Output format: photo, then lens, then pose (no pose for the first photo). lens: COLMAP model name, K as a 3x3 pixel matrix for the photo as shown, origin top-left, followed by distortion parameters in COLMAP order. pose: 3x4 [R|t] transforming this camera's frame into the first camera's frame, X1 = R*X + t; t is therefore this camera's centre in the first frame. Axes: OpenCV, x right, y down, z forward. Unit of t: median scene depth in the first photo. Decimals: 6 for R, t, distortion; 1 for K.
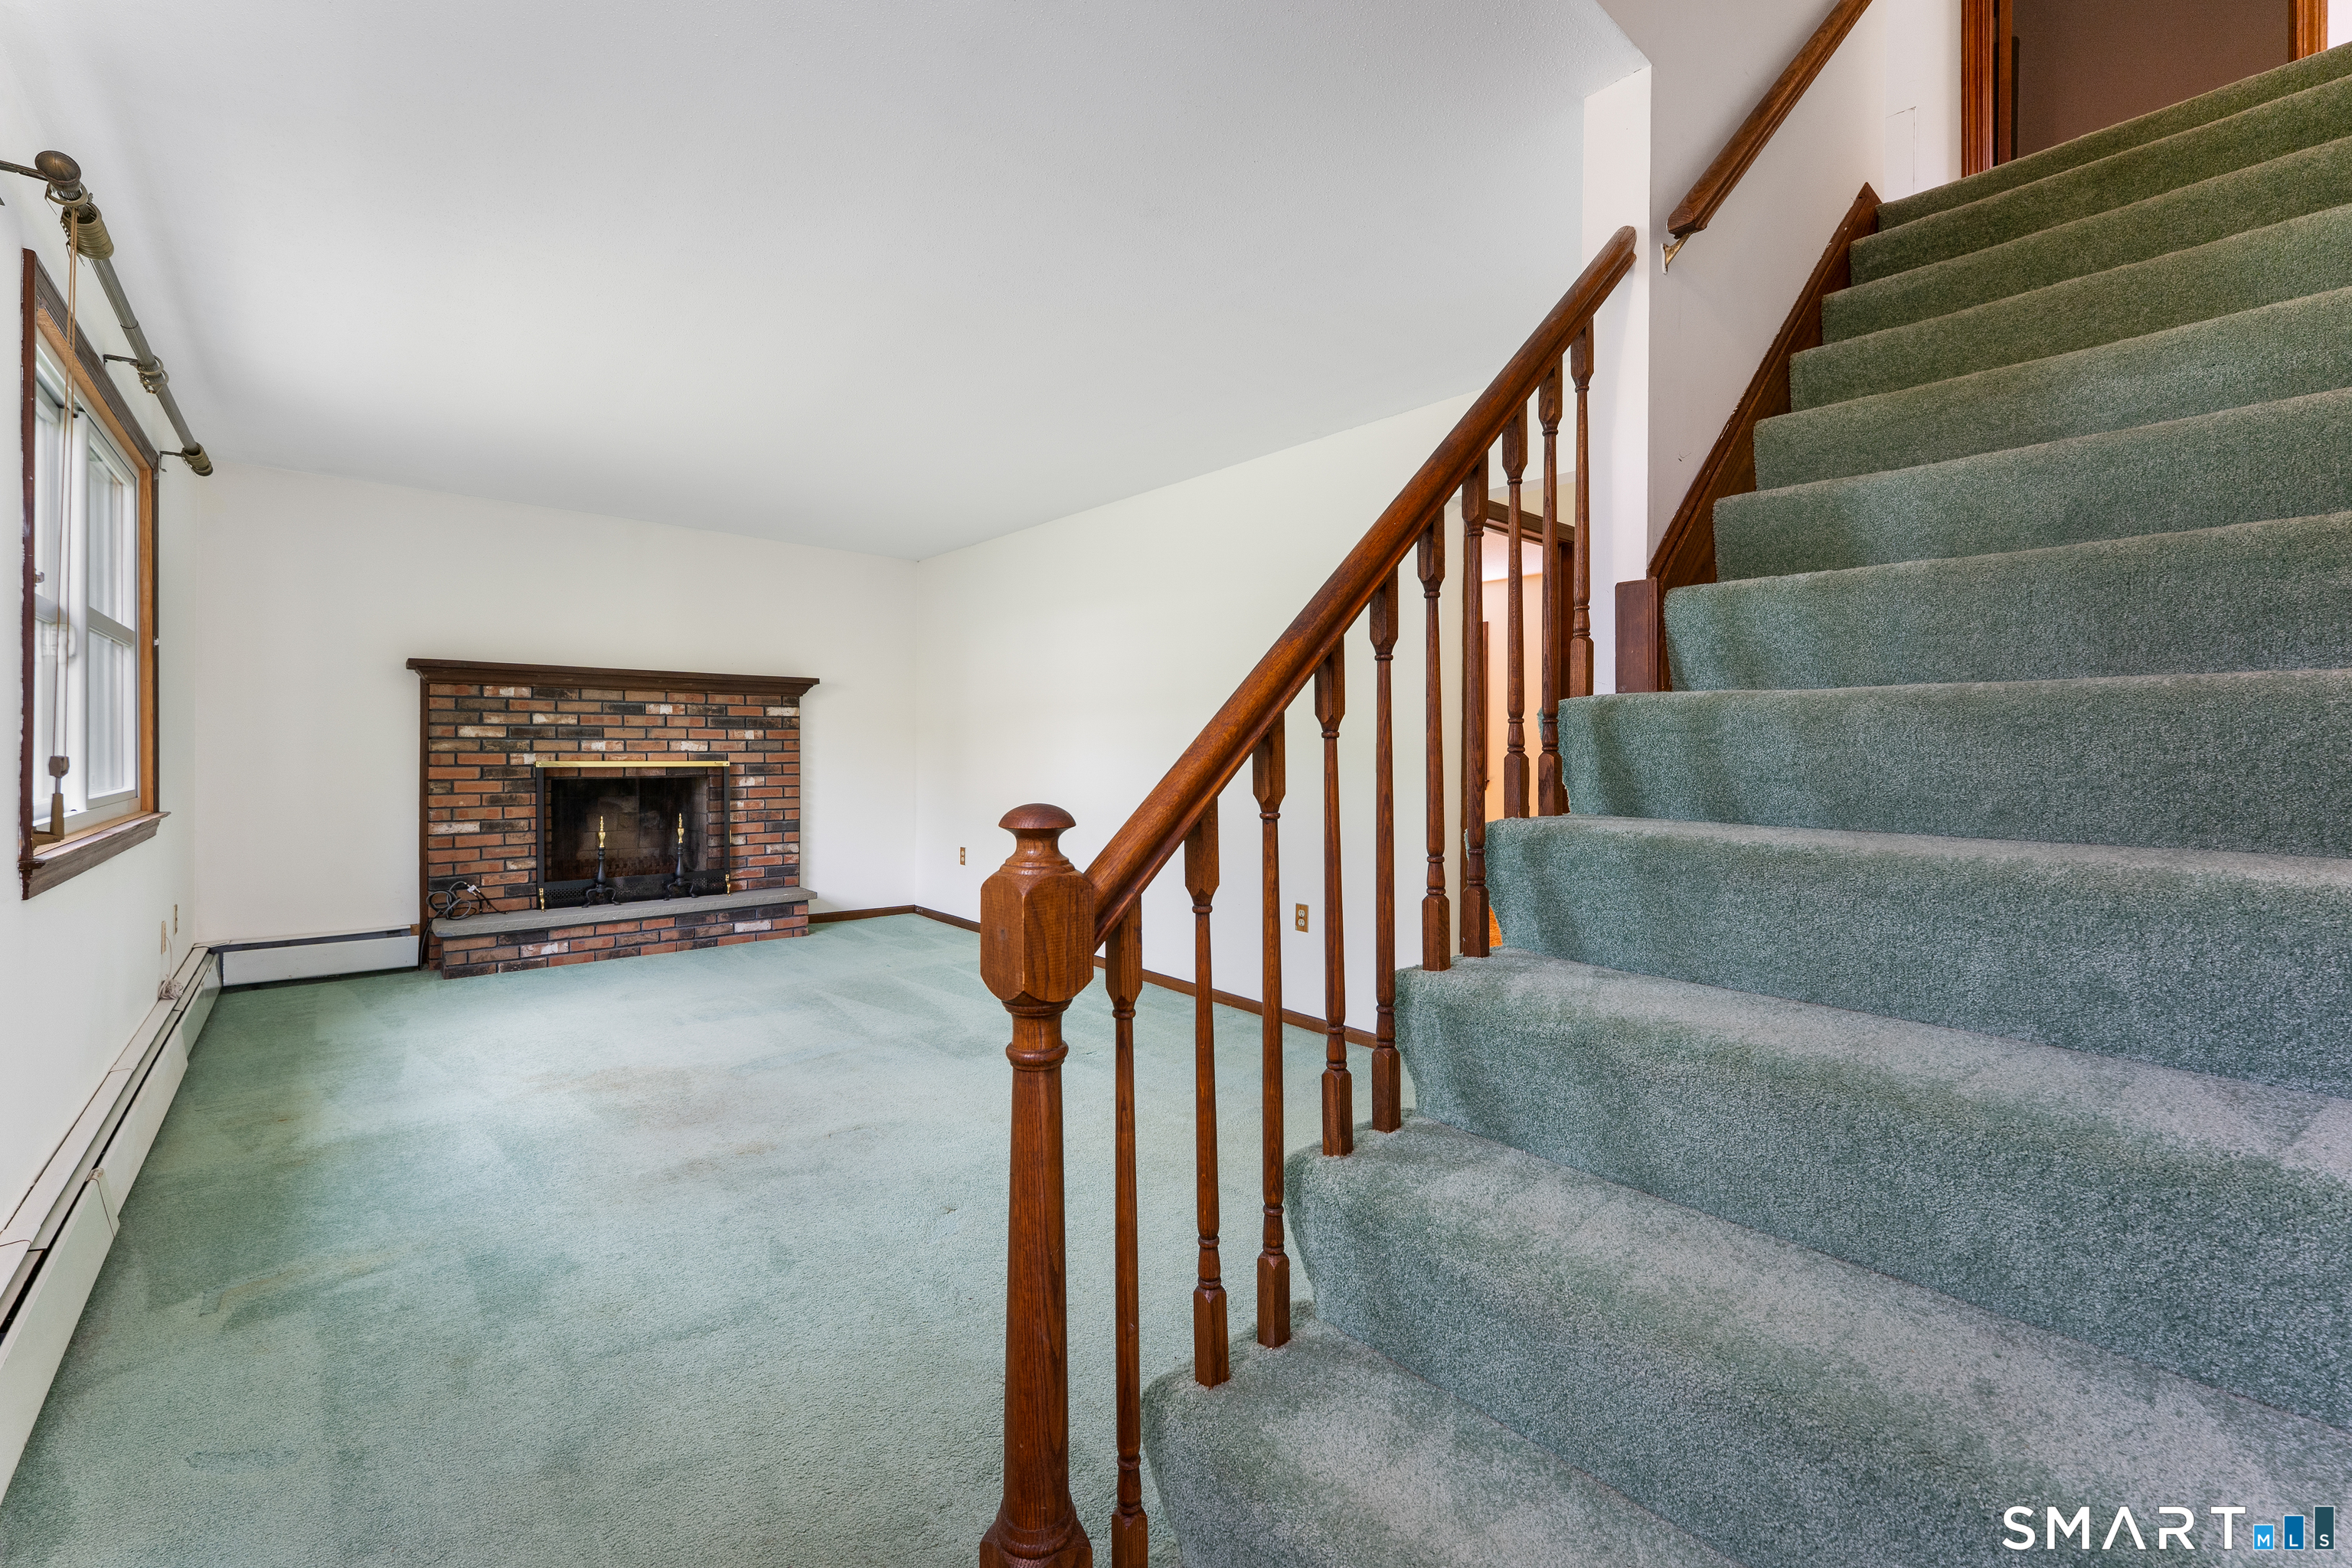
lens RADIAL K [[967.4, 0, 1179.1], [0, 967.4, 752.1], [0, 0, 1]] dist [-0.000261, 0.000053]
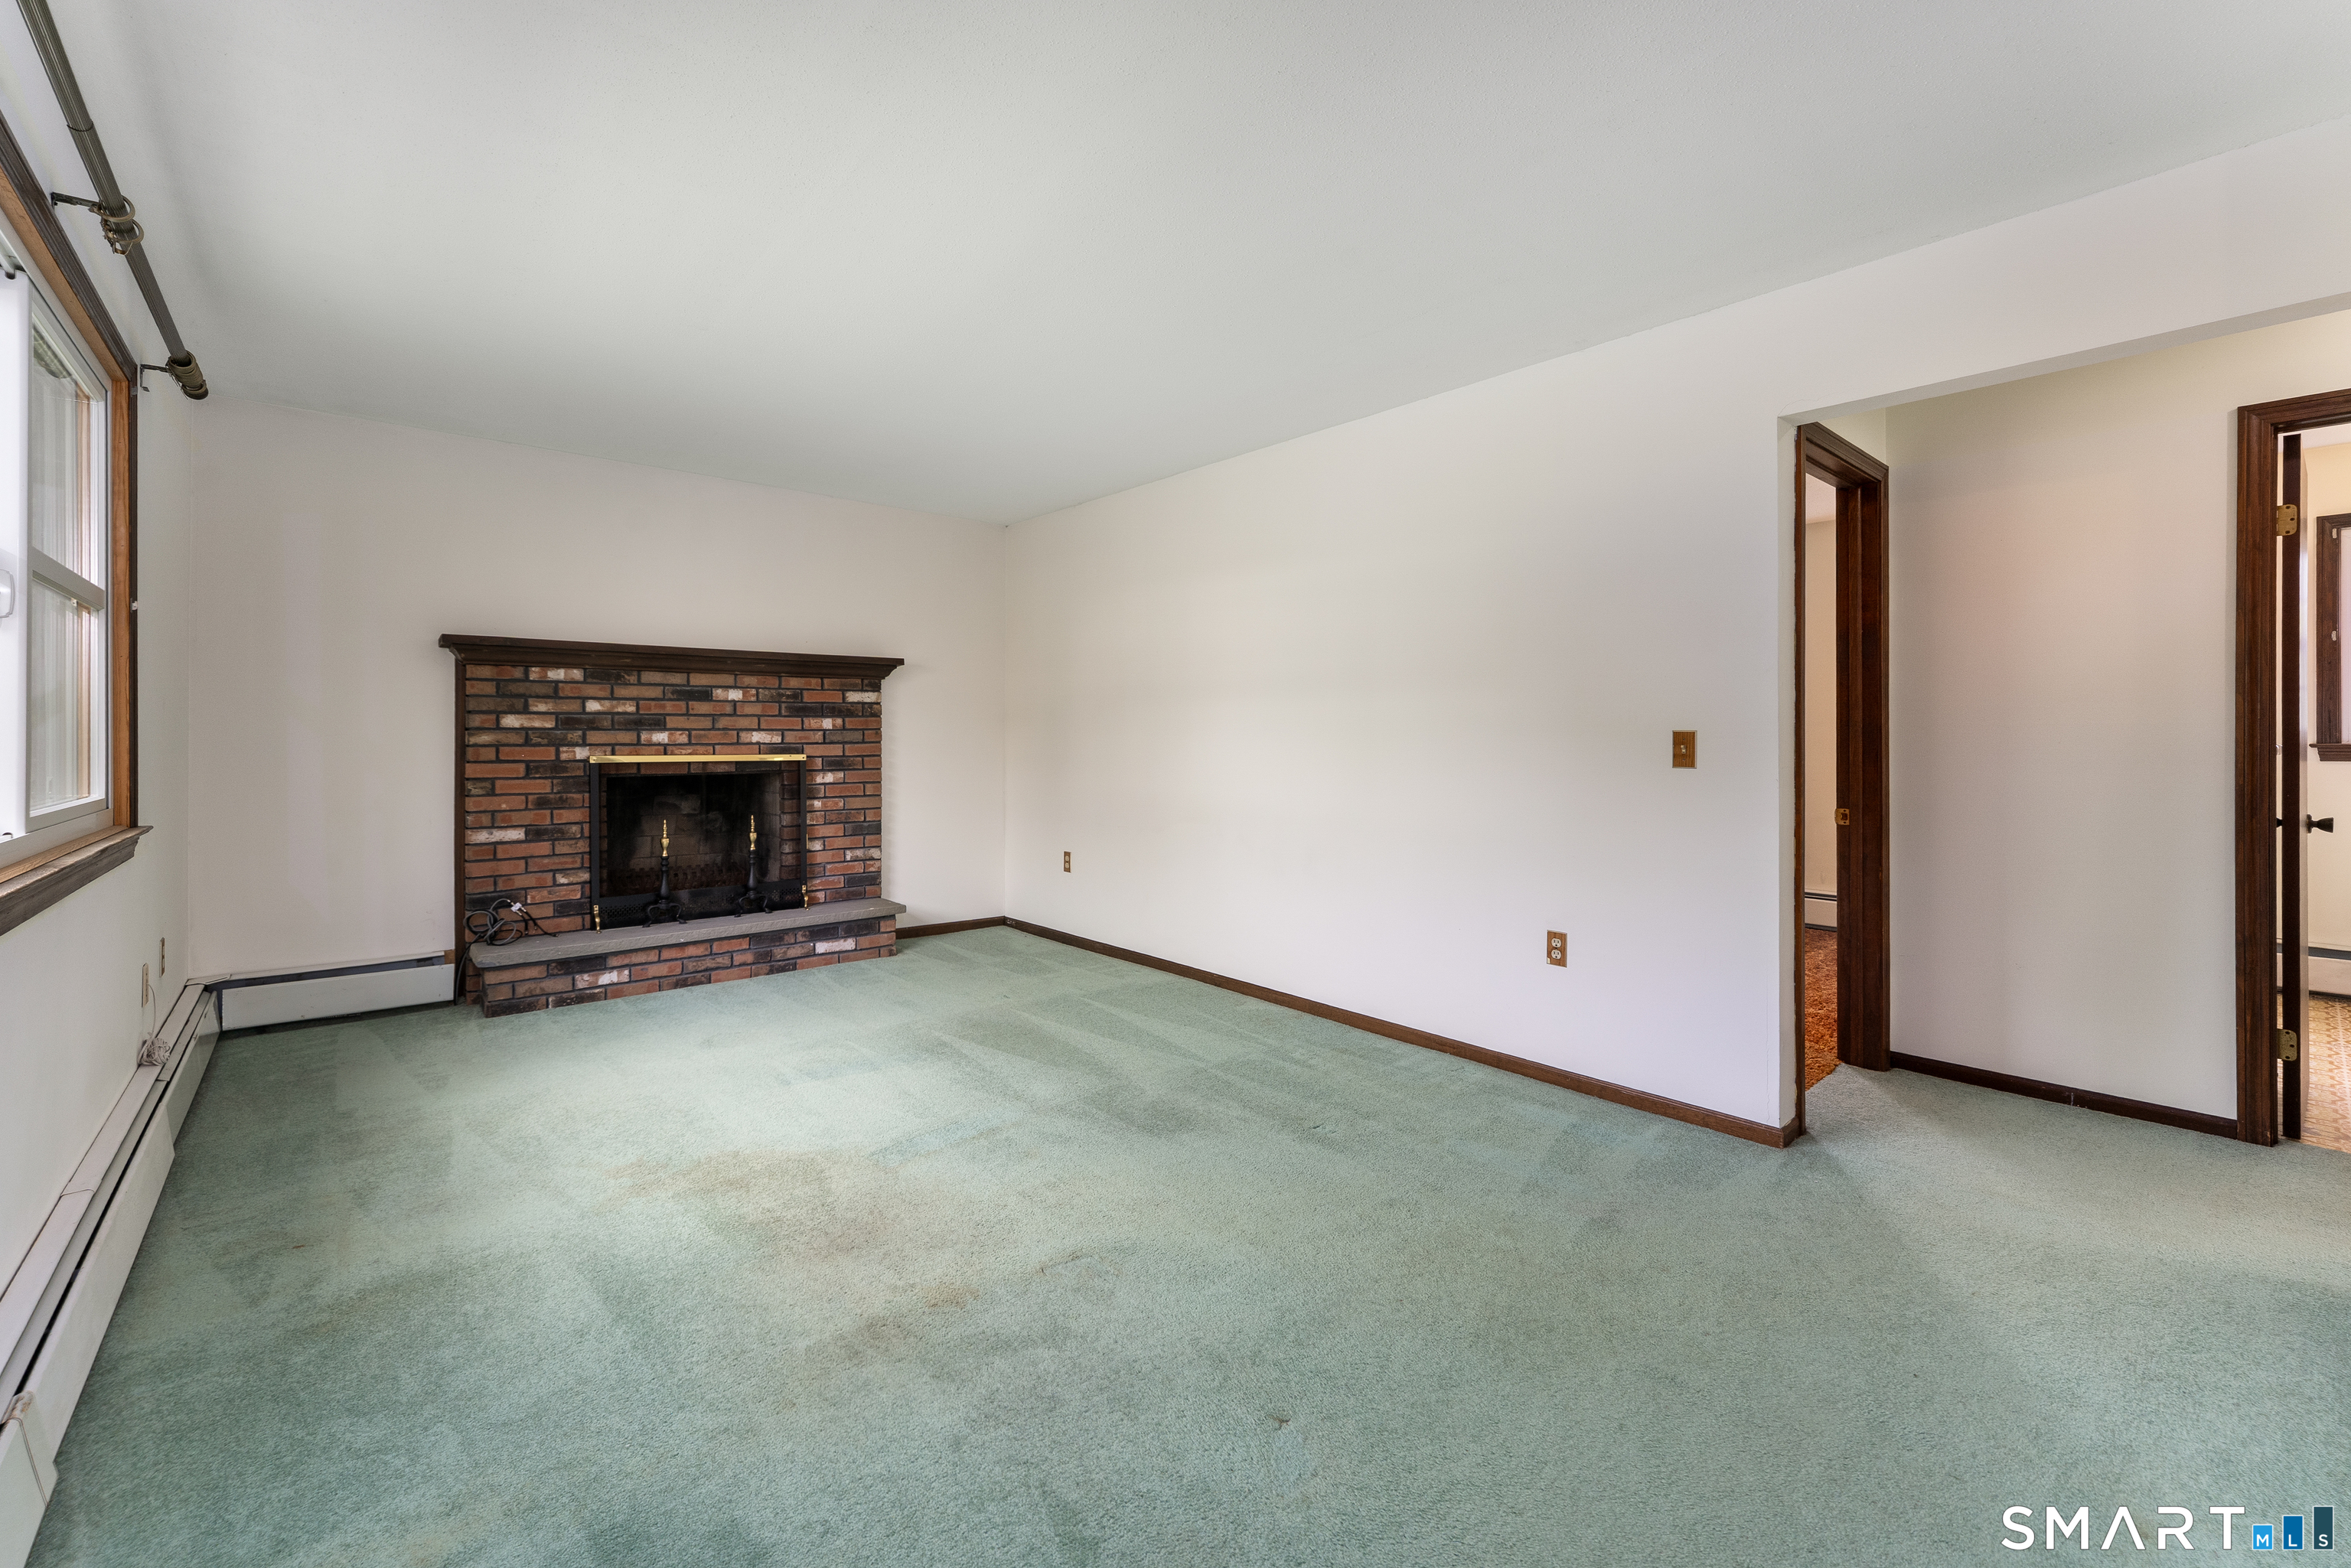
lens RADIAL K [[973.4, 0, 1176.8], [0, 973.4, 735.4], [0, 0, 1]] dist [0.001373, -0.000406]
pose [[0.999965, -0.004075, -0.007308, -0.146549], [0.004043, 0.999982, -0.004425, -0.002707], [0.007326, 0.004396, 0.999964, 0.152081]]
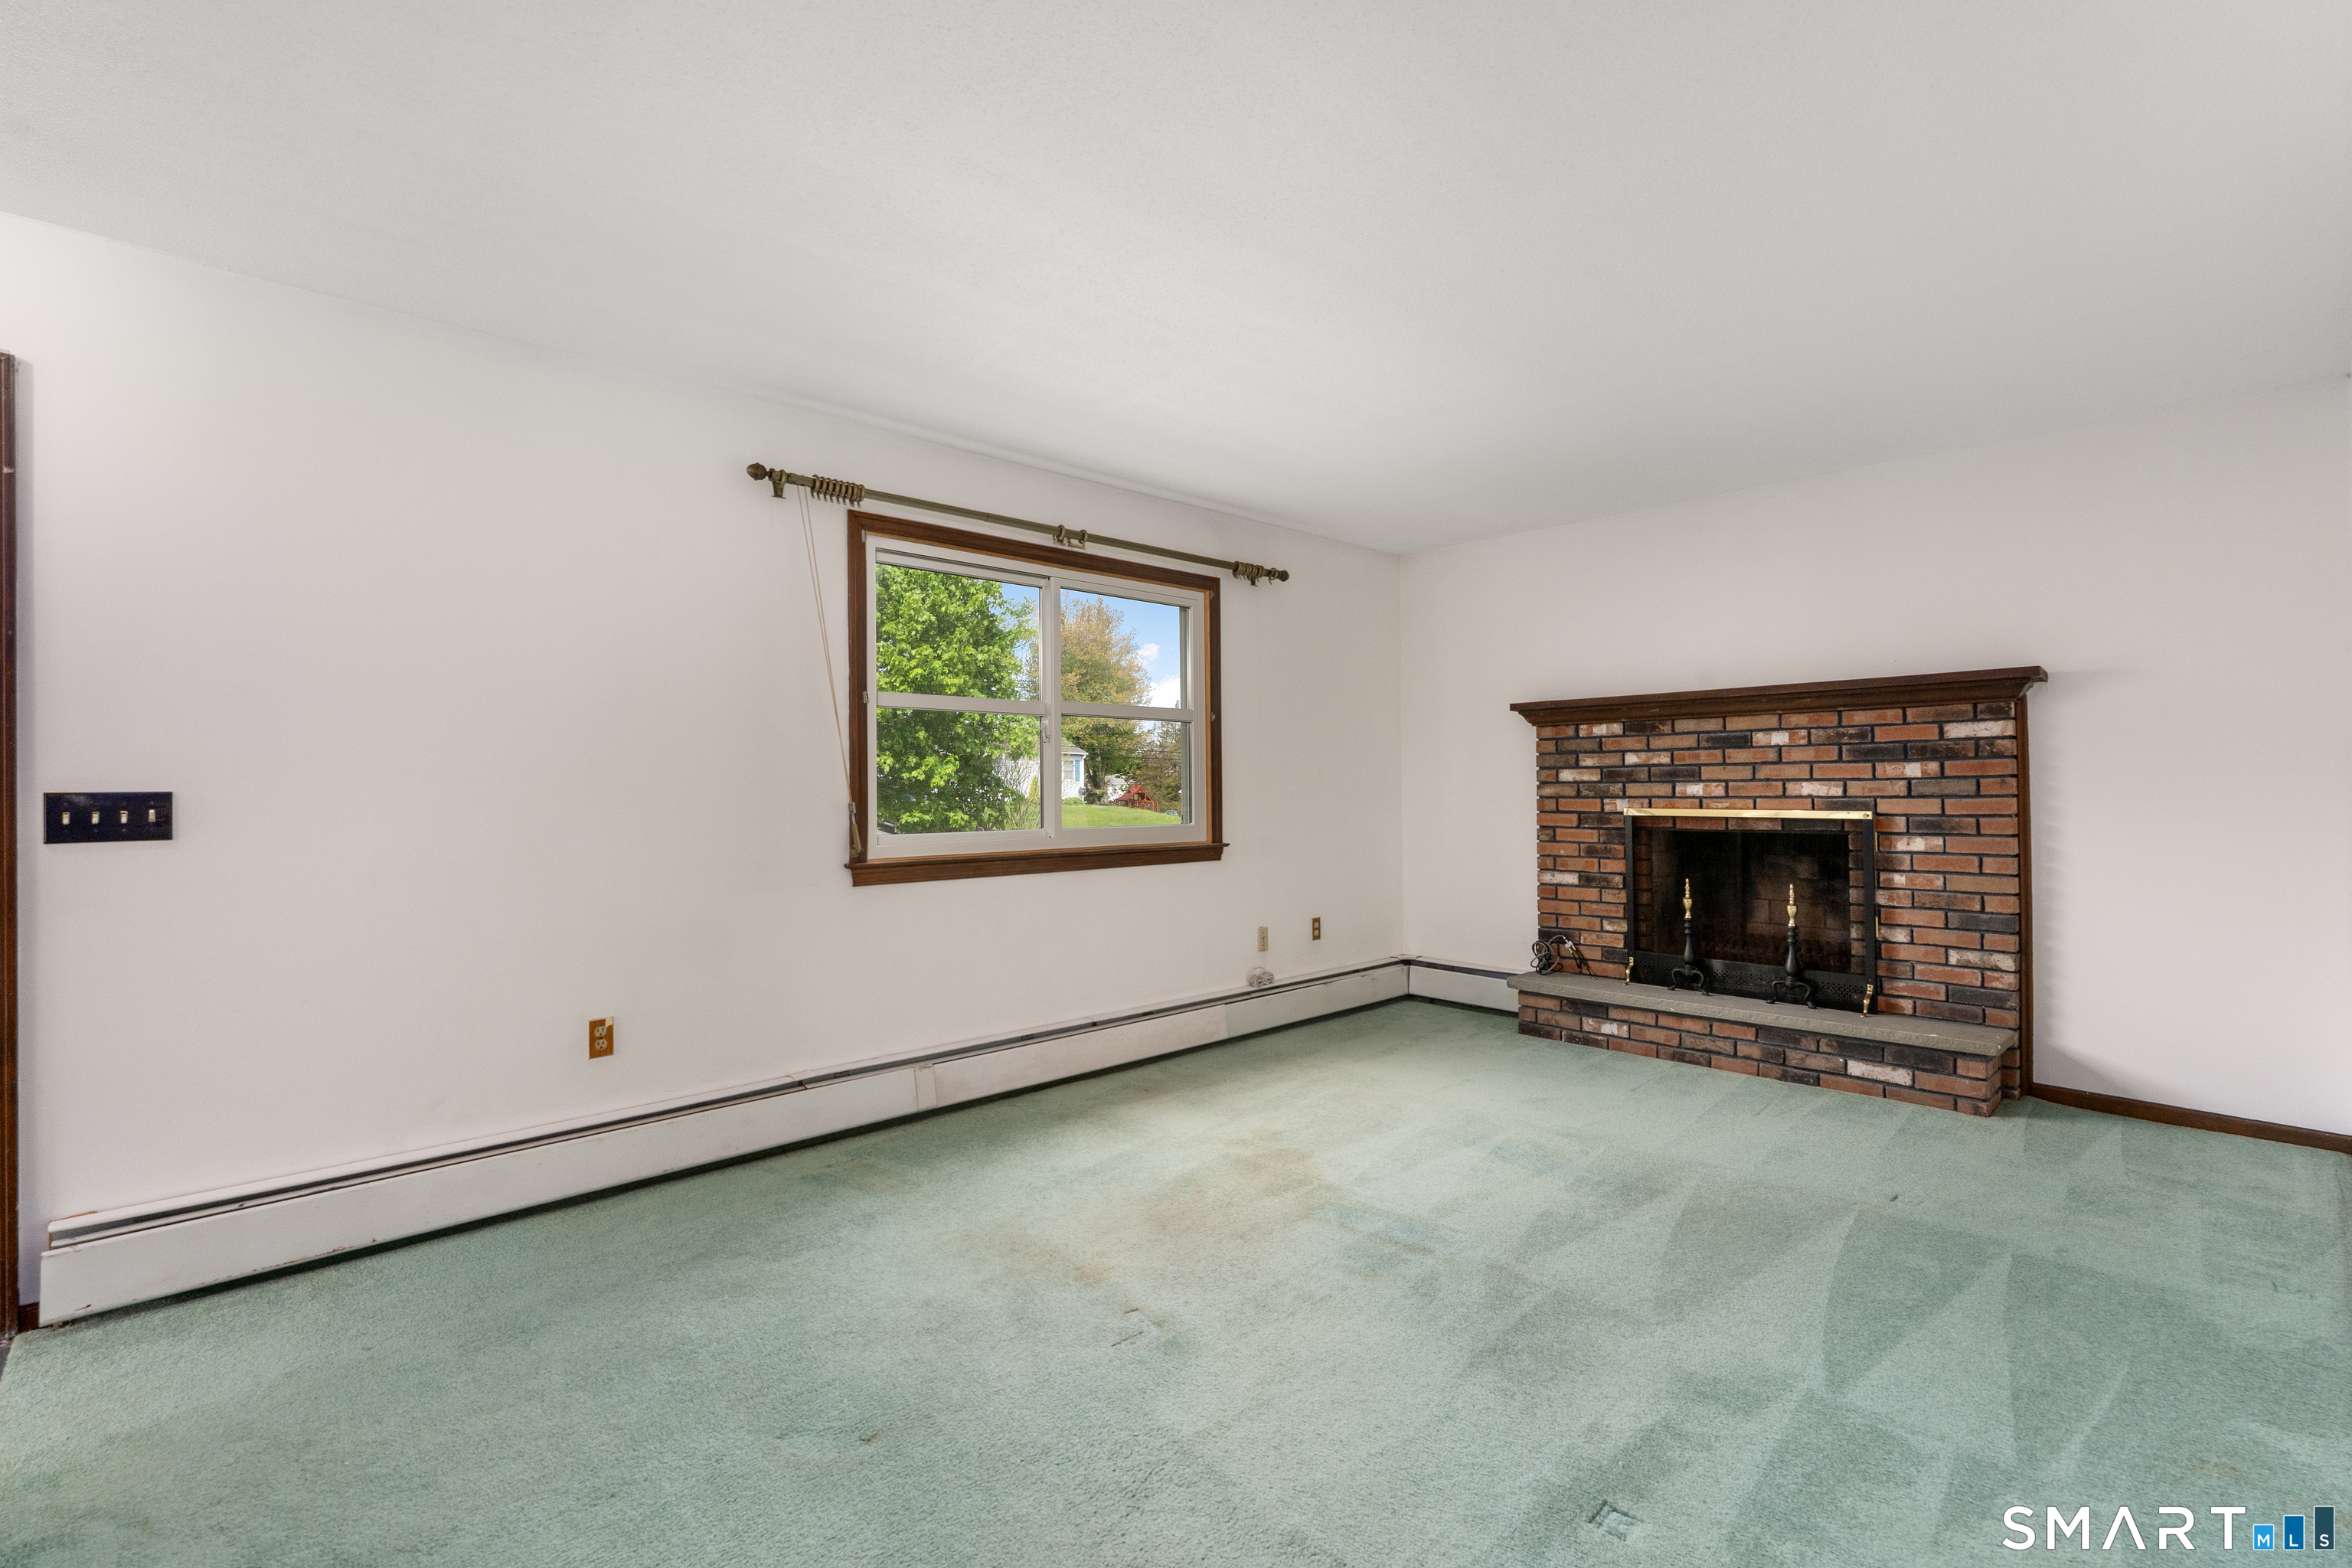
lens RADIAL K [[1066.1, 0, 1176.0], [0, 1066.1, 784.0], [0, 0, 1]] dist [0.004075, 0.000093]
pose [[0.036922, -0.011276, -0.999255, 0.275699], [0.001661, 0.999936, -0.011222, -0.002056], [0.999317, -0.001245, 0.036939, 0.582418]]
